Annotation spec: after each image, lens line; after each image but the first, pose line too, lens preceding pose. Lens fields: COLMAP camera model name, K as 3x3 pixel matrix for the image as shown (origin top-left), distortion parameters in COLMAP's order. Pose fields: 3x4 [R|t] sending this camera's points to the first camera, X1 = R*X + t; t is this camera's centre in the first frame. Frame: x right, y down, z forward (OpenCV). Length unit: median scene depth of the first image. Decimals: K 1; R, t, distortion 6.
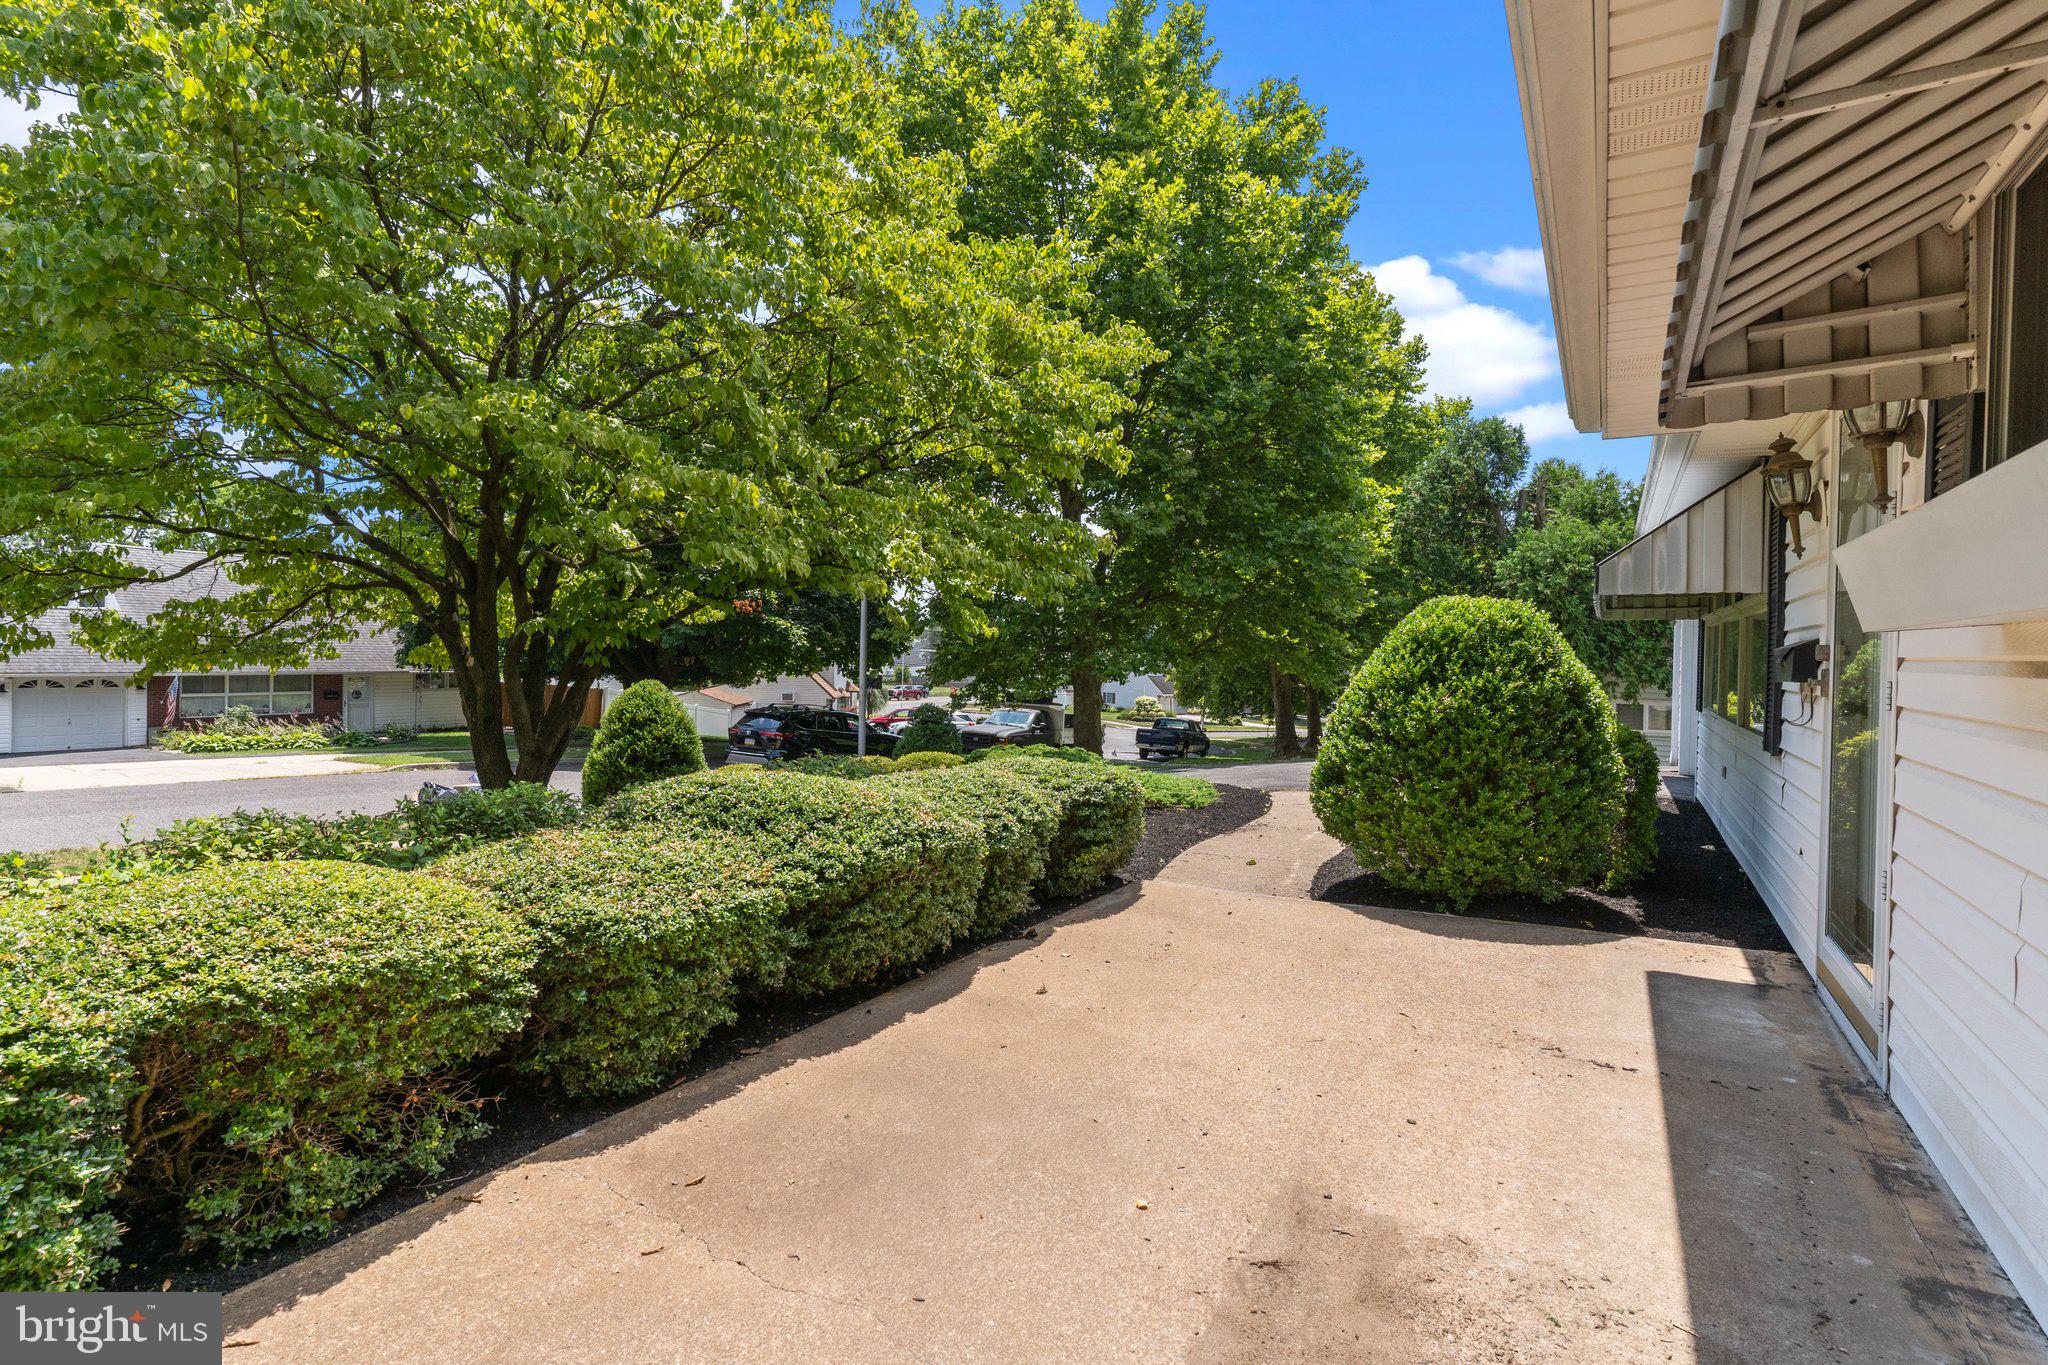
lens RADIAL K [[981.5, 0, 1026.4], [0, 981.5, 656.5], [0, 0, 1]] dist [-0.000739, 0.000678]
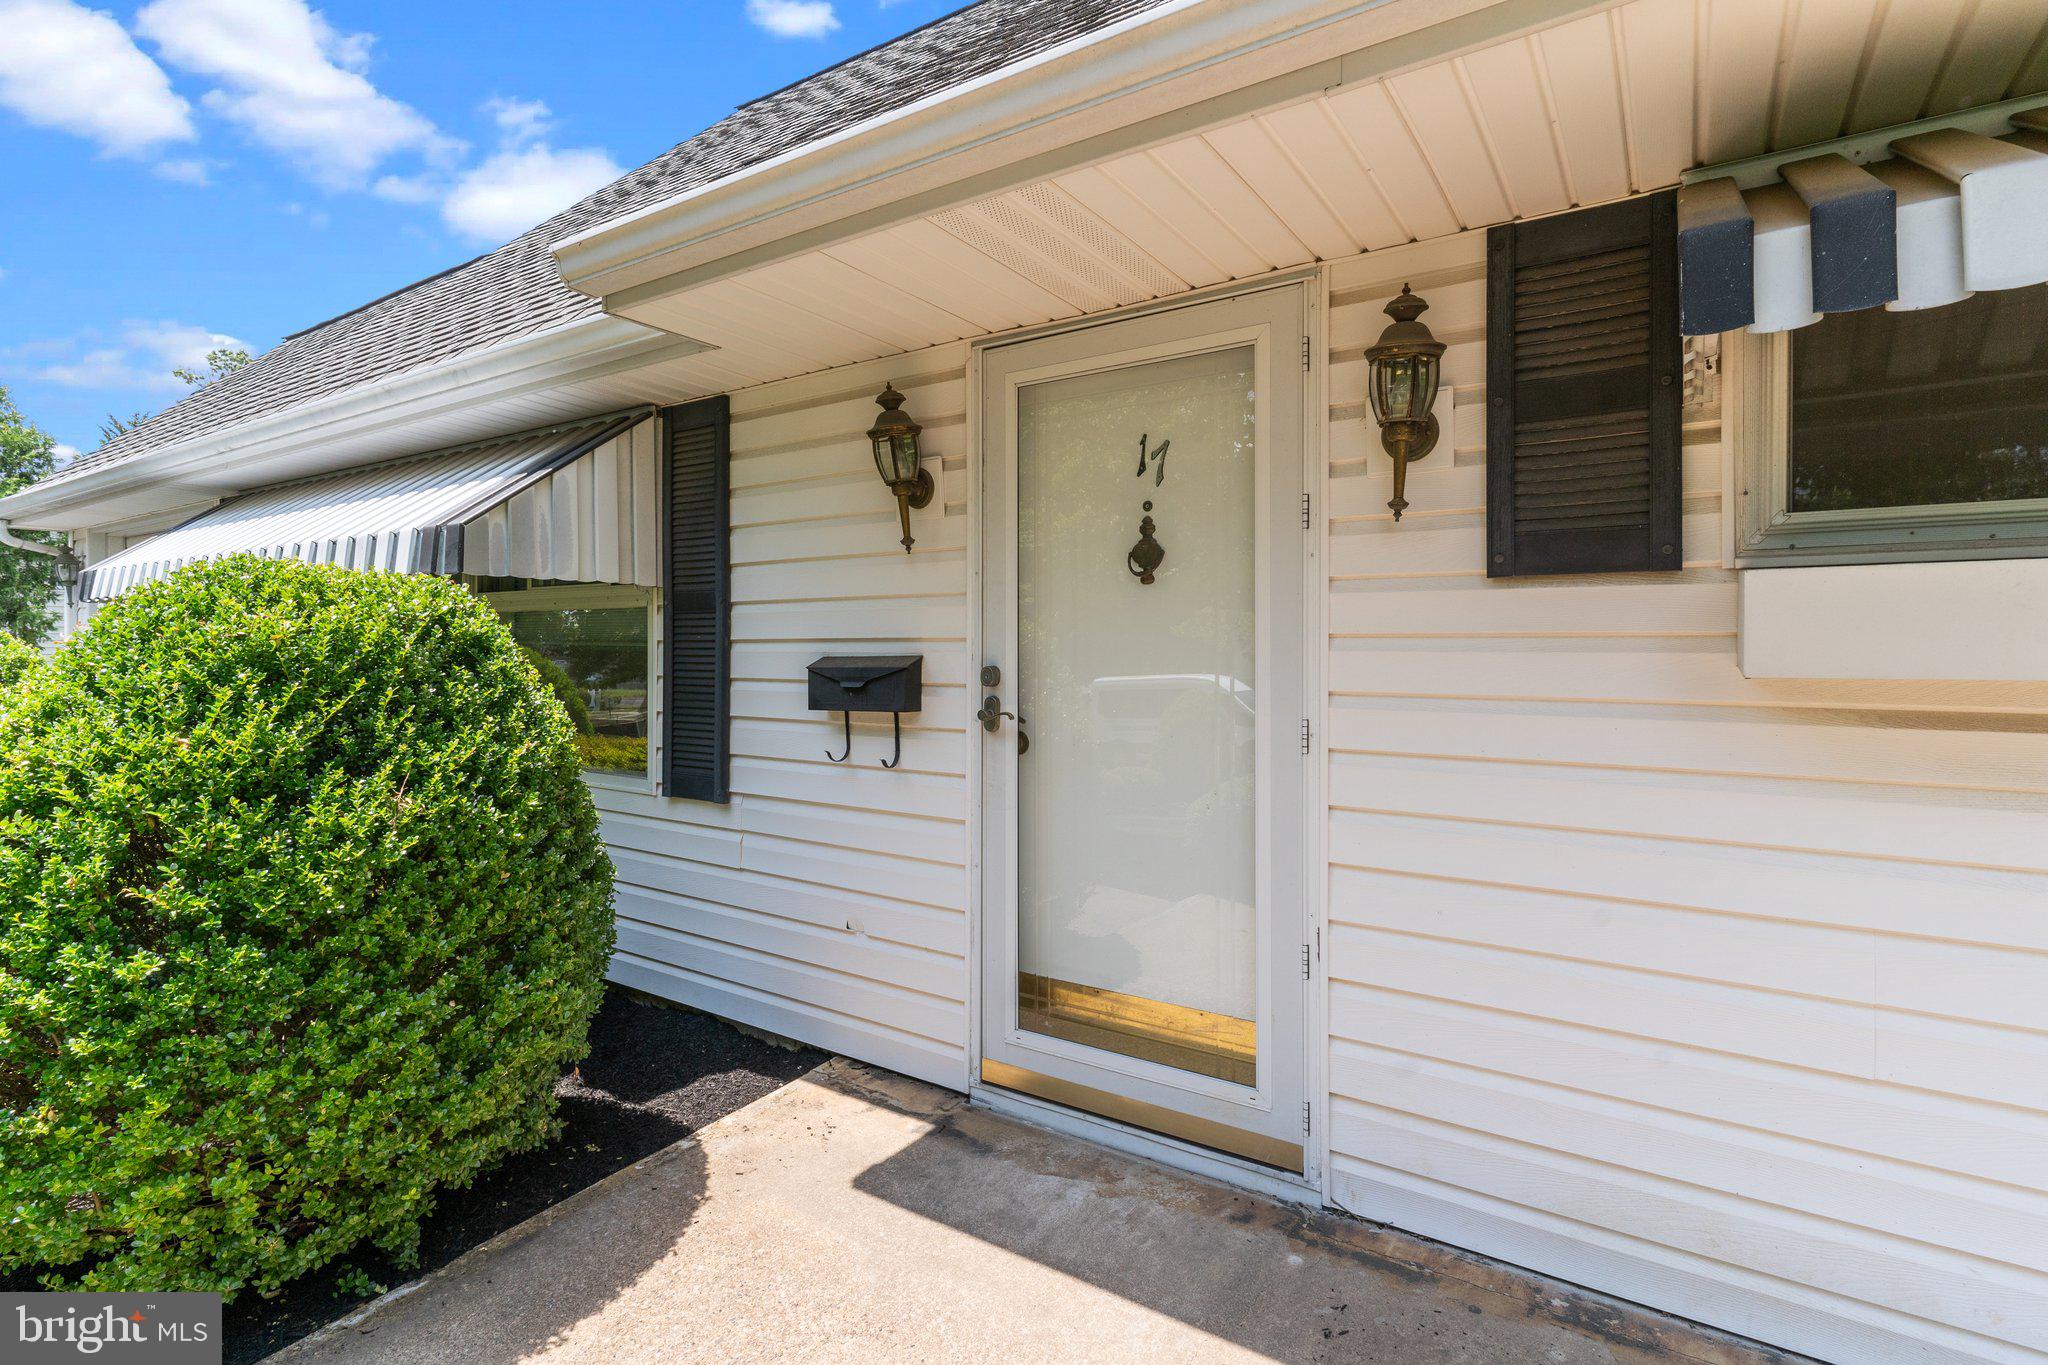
lens RADIAL K [[985.5, 0, 1017.7], [0, 985.5, 641.1], [0, 0, 1]] dist [0.001710, -0.000012]
pose [[0.057646, -0.007251, 0.998311, 0.010842], [0.003822, 0.999968, 0.007043, -0.033220], [-0.998330, 0.003410, 0.057672, 0.802372]]
